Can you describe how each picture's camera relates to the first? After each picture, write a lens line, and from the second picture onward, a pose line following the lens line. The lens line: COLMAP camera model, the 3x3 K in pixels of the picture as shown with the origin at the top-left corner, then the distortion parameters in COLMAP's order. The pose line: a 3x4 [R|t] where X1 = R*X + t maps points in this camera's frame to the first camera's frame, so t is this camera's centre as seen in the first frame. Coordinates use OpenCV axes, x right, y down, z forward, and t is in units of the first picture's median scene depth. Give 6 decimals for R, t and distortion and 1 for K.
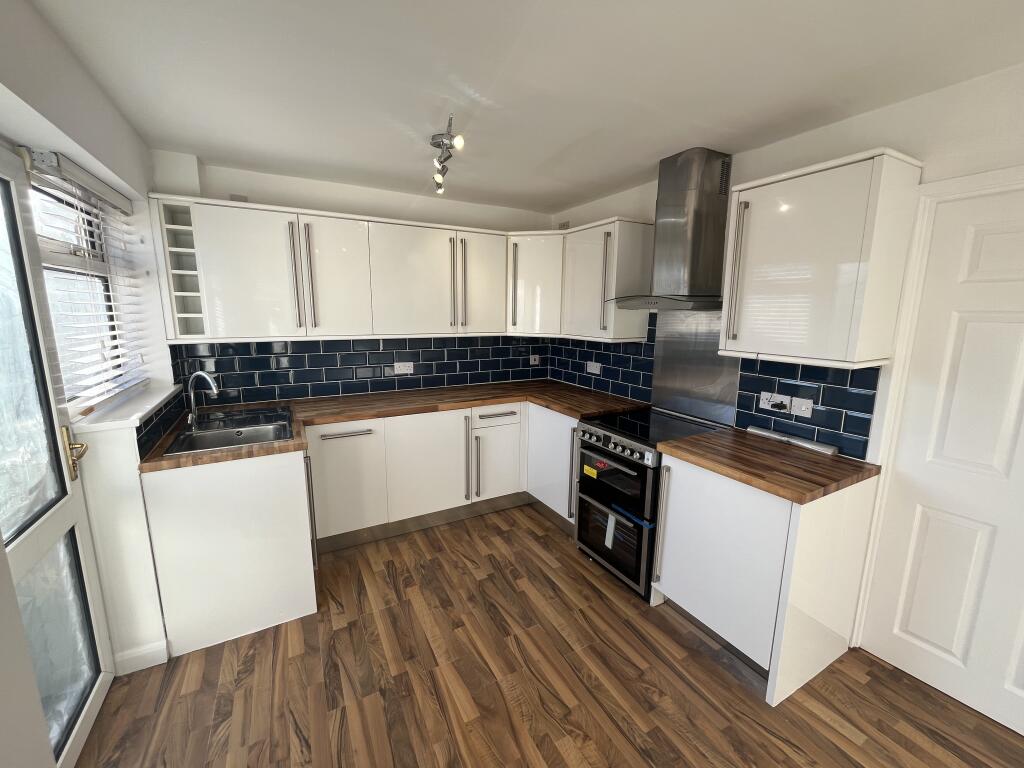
lens RADIAL K [[416.4, 0, 512.0], [0, 416.4, 384.0], [0, 0, 1]] dist [-0.000086, -0.000148]
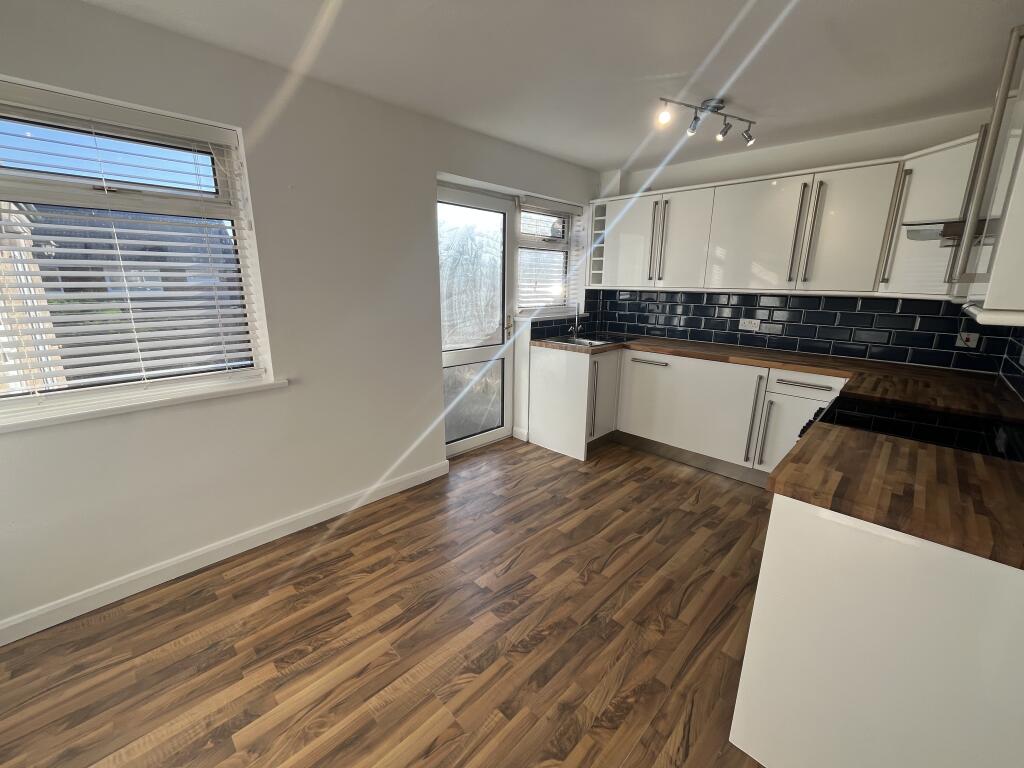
lens RADIAL K [[416.4, 0, 512.0], [0, 416.4, 384.0], [0, 0, 1]] dist [-0.000086, -0.000148]
pose [[0.290166, 0.225097, -0.930126, 0.771663], [-0.178286, 0.967642, 0.178557, 0.033009], [0.940222, 0.114017, 0.320909, 0.192840]]
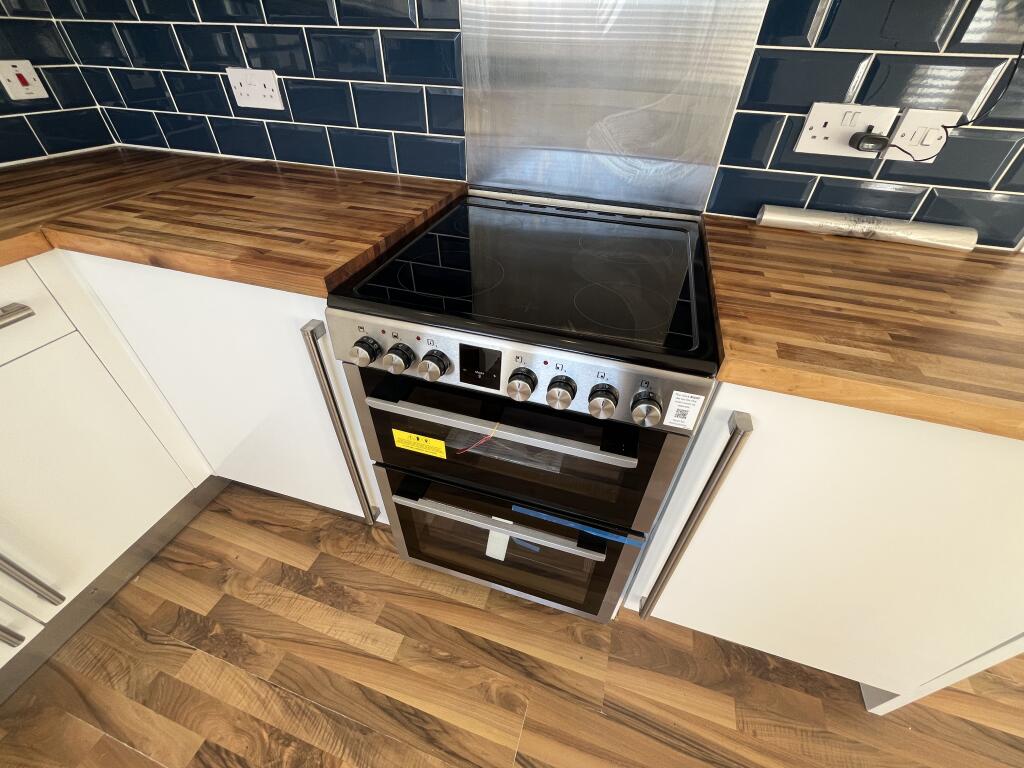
lens RADIAL K [[416.4, 0, 512.0], [0, 416.4, 384.0], [0, 0, 1]] dist [-0.000086, -0.000148]
pose [[0.725361, -0.432565, 0.535480, 0.090244], [0.102821, 0.837254, 0.537060, 0.001246], [-0.680646, -0.334503, 0.651788, 0.798657]]
